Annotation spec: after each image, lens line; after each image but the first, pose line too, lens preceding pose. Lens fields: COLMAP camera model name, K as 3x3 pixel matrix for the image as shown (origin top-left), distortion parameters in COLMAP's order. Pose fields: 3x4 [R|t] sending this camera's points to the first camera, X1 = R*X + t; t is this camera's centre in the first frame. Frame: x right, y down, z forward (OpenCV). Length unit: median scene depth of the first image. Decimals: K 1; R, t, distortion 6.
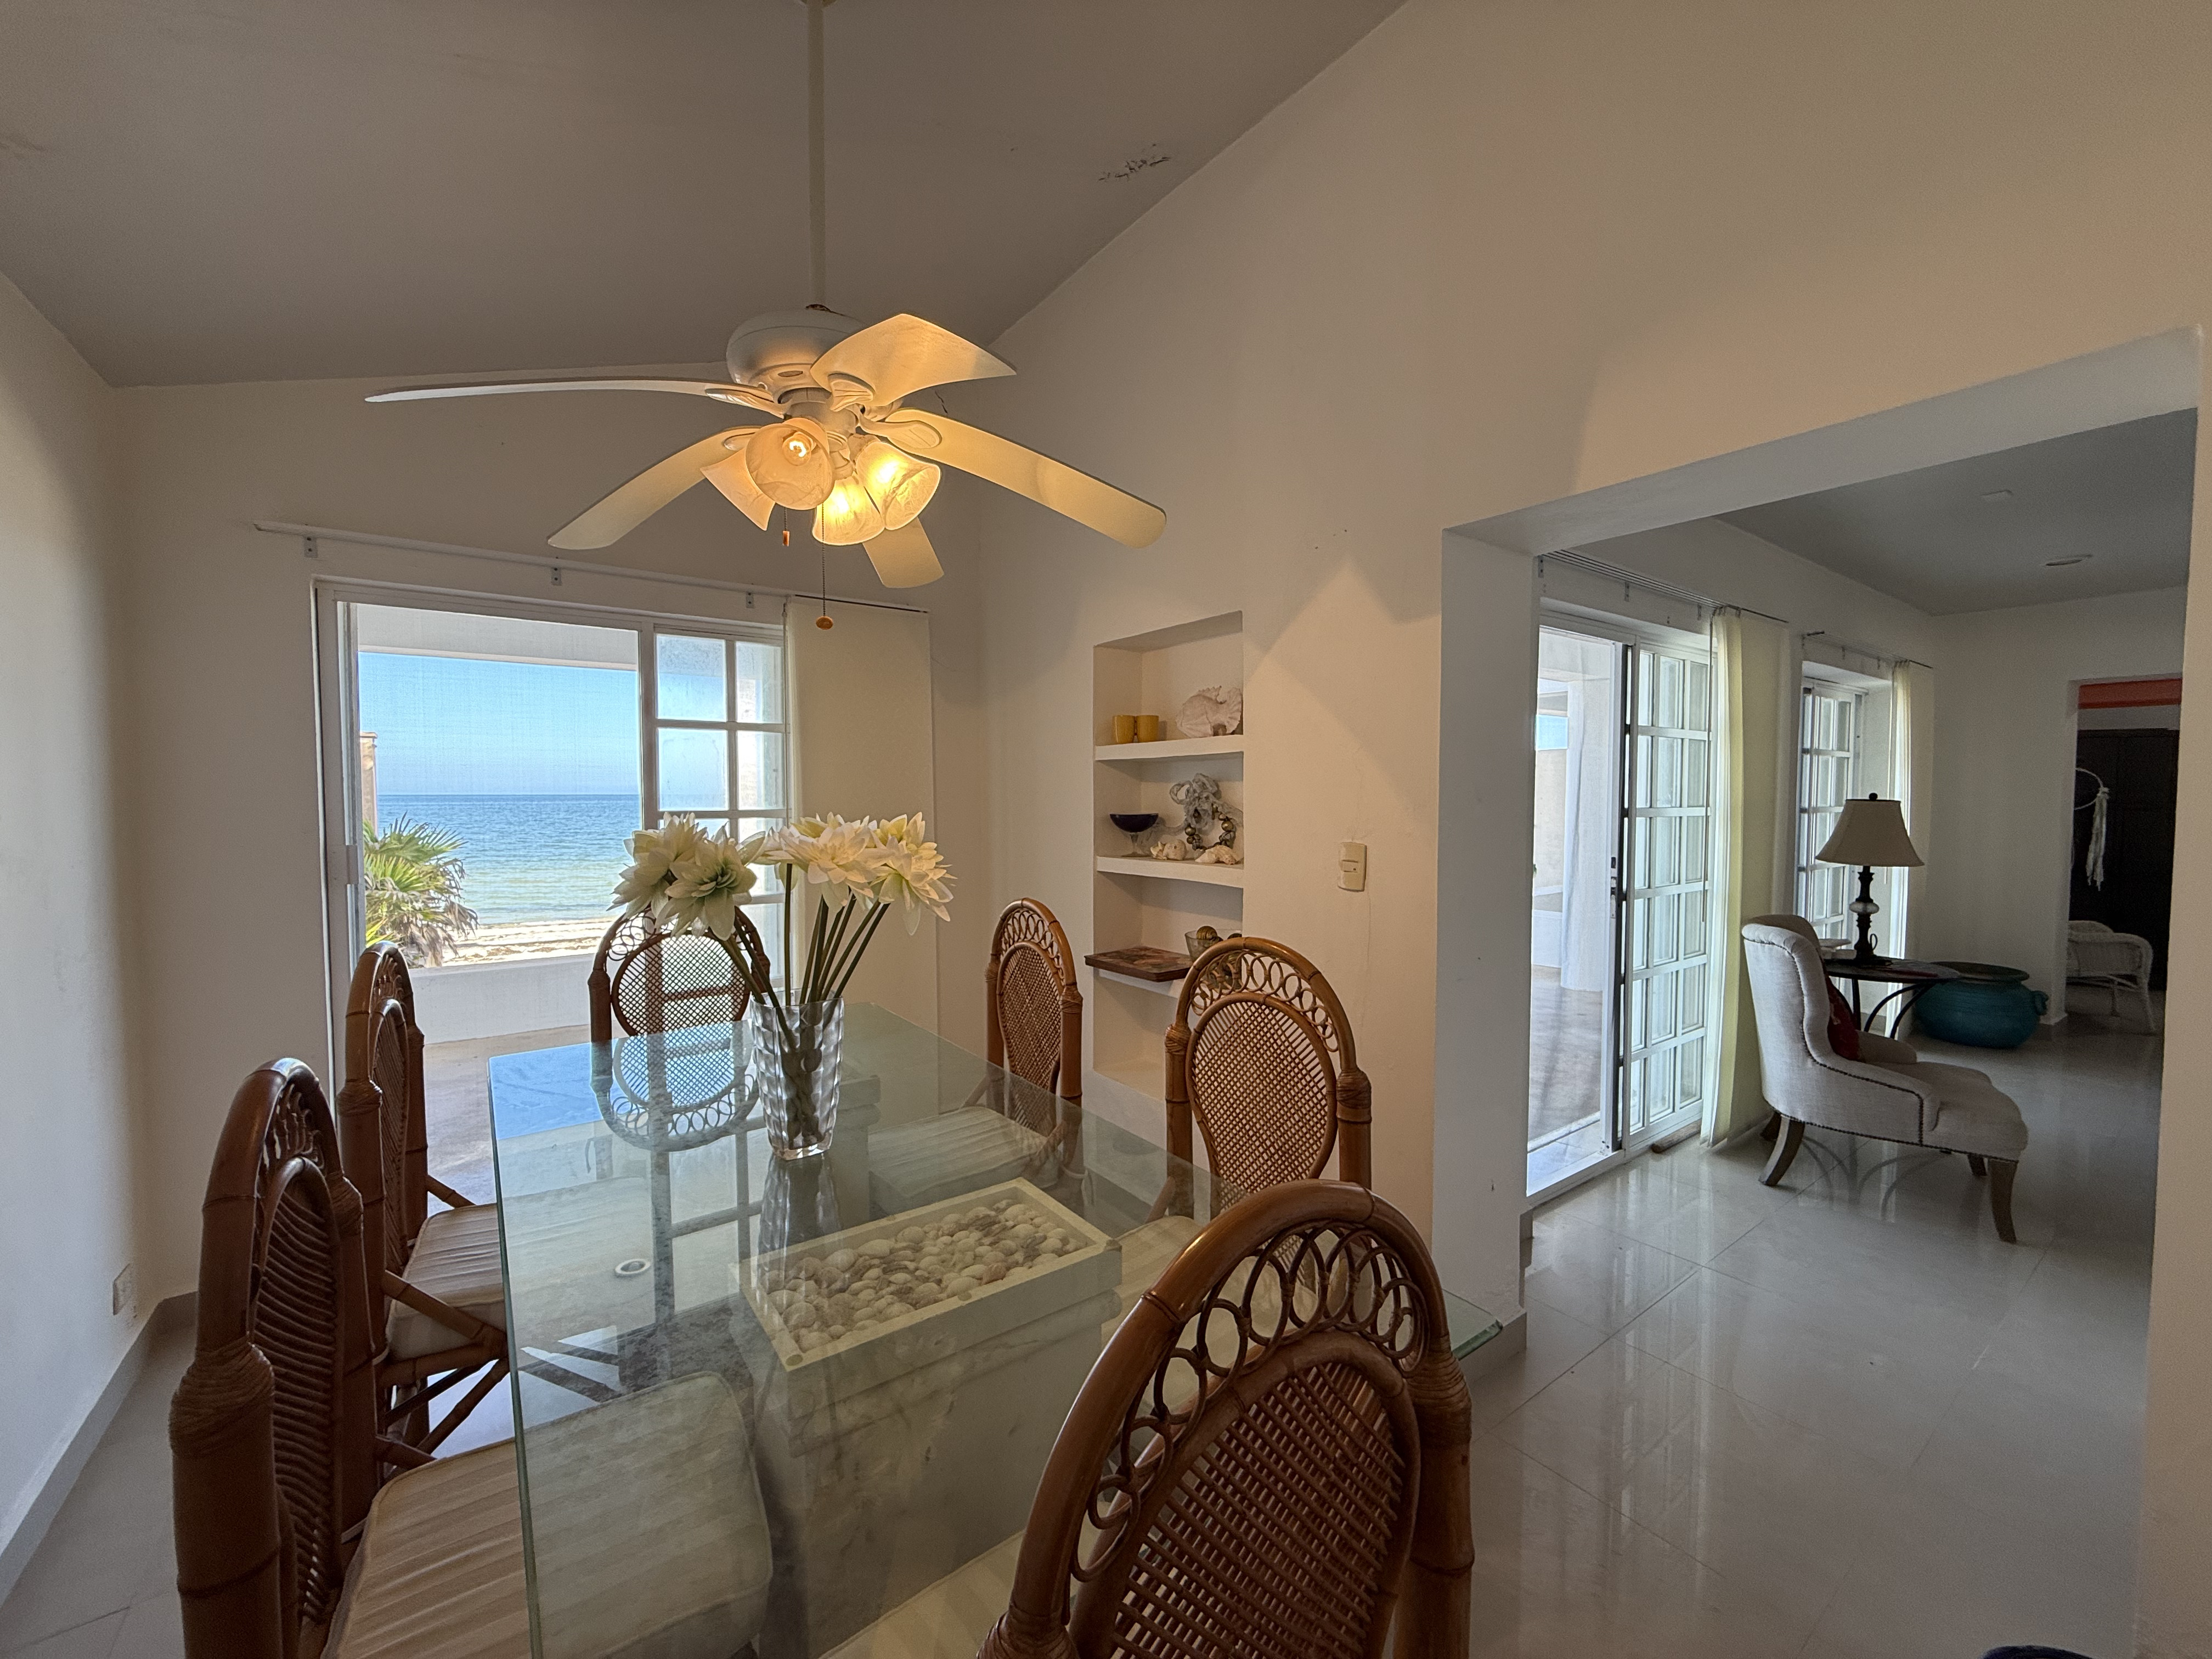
lens RADIAL K [[881.8, 0, 1092.2], [0, 881.8, 833.7], [0, 0, 1]] dist [0.000528, -0.000805]
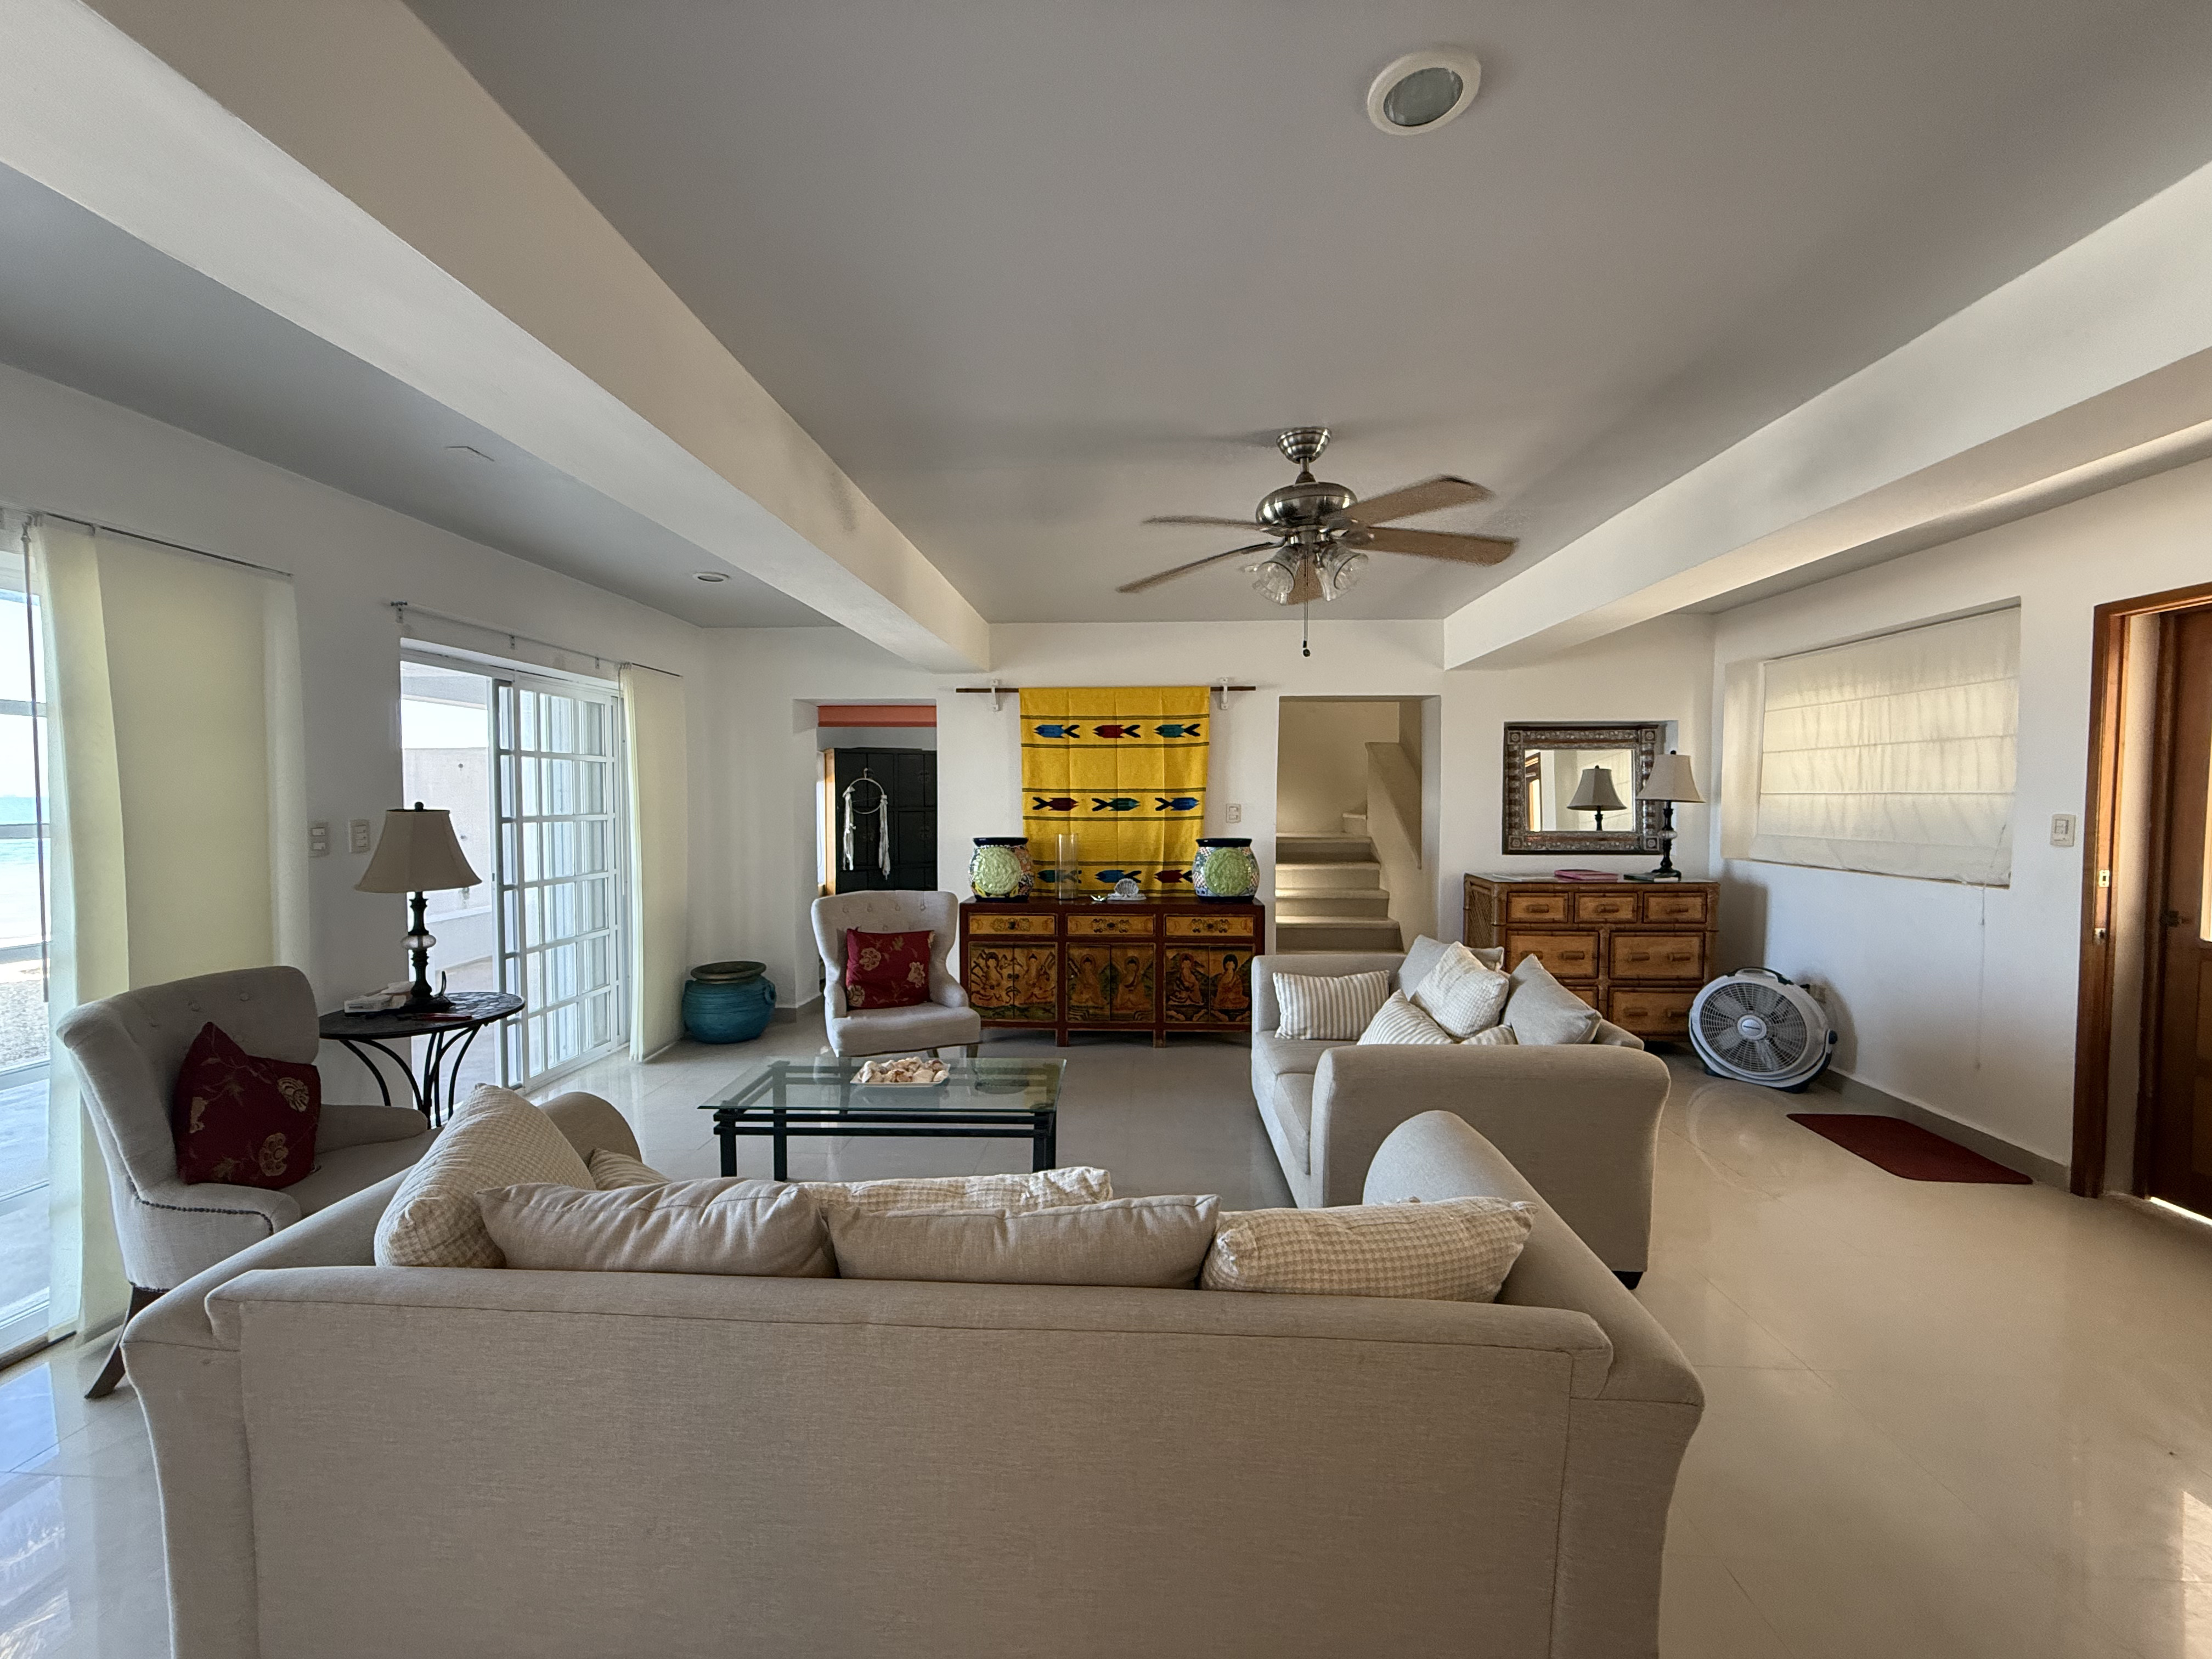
lens RADIAL K [[881.8, 0, 1104.2], [0, 881.8, 835.8], [0, 0, 1]] dist [0.000528, -0.000805]
pose [[0.617932, -0.032303, 0.785568, 0.746101], [0.032365, 0.999354, 0.015635, -0.007878], [-0.785565, 0.015764, 0.618578, -0.006996]]
